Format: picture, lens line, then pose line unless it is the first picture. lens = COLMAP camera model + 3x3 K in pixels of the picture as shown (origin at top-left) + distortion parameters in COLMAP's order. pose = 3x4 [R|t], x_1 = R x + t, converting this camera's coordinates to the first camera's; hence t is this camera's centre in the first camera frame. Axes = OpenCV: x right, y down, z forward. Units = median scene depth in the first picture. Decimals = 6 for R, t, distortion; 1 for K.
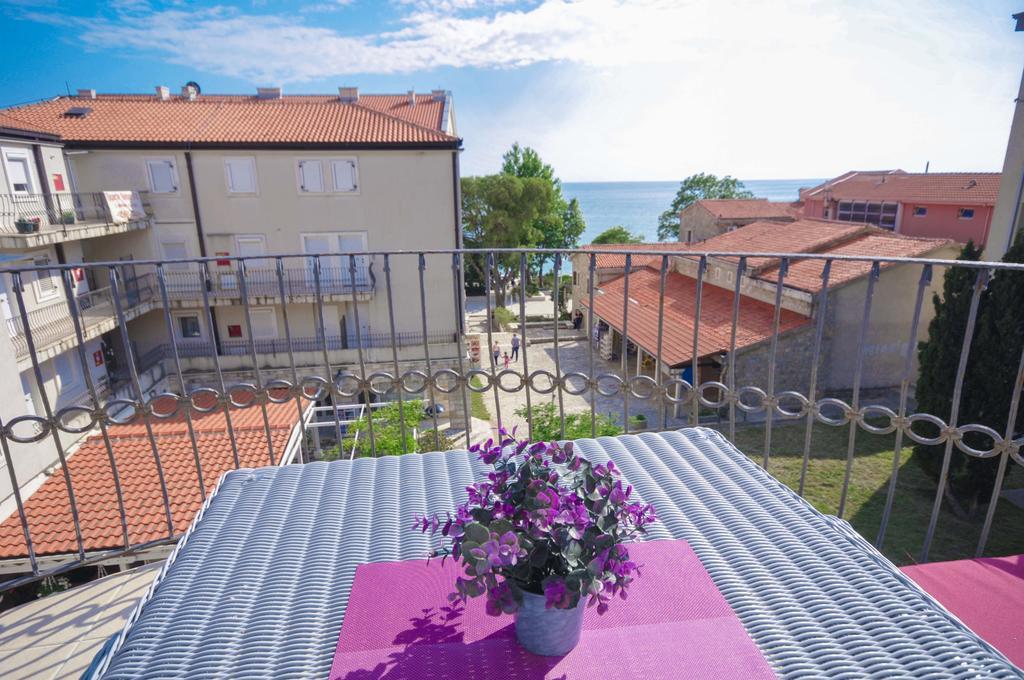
lens RADIAL K [[591.8, 0, 515.2], [0, 591.8, 348.2], [0, 0, 1]] dist [0.001353, 0.009038]
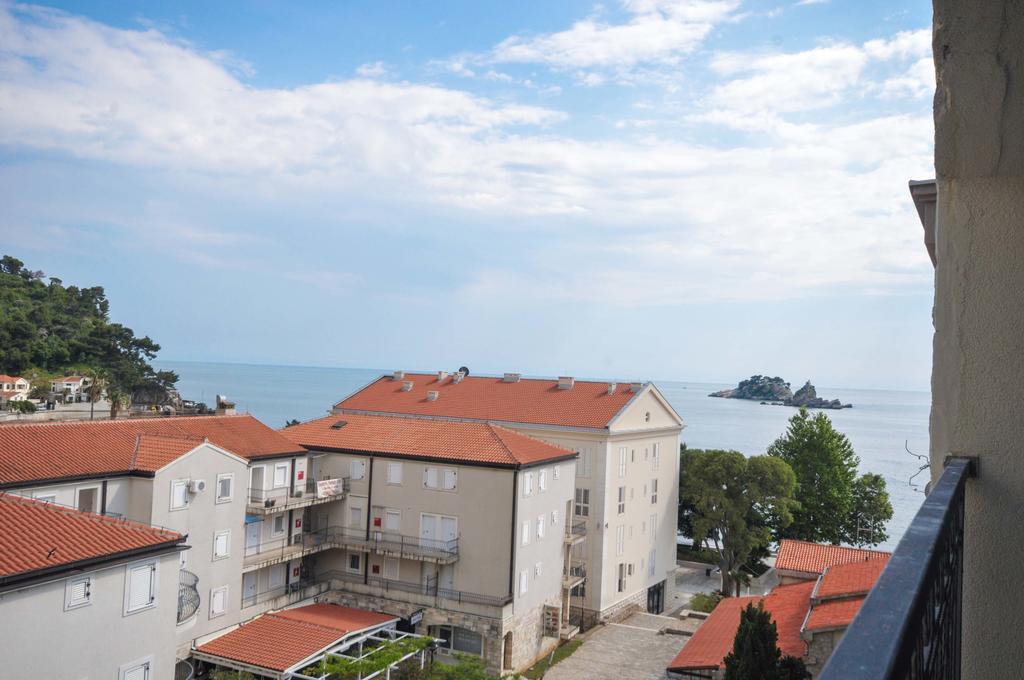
lens RADIAL K [[818.9, 0, 511.9], [0, 818.9, 342.6], [0, 0, 1]] dist [-0.006981, 0.037999]
pose [[0.829411, 0.022549, -0.558183, 1.059013], [-0.199549, 0.945224, -0.258326, -0.114480], [0.521783, 0.325643, 0.788479, -0.728634]]
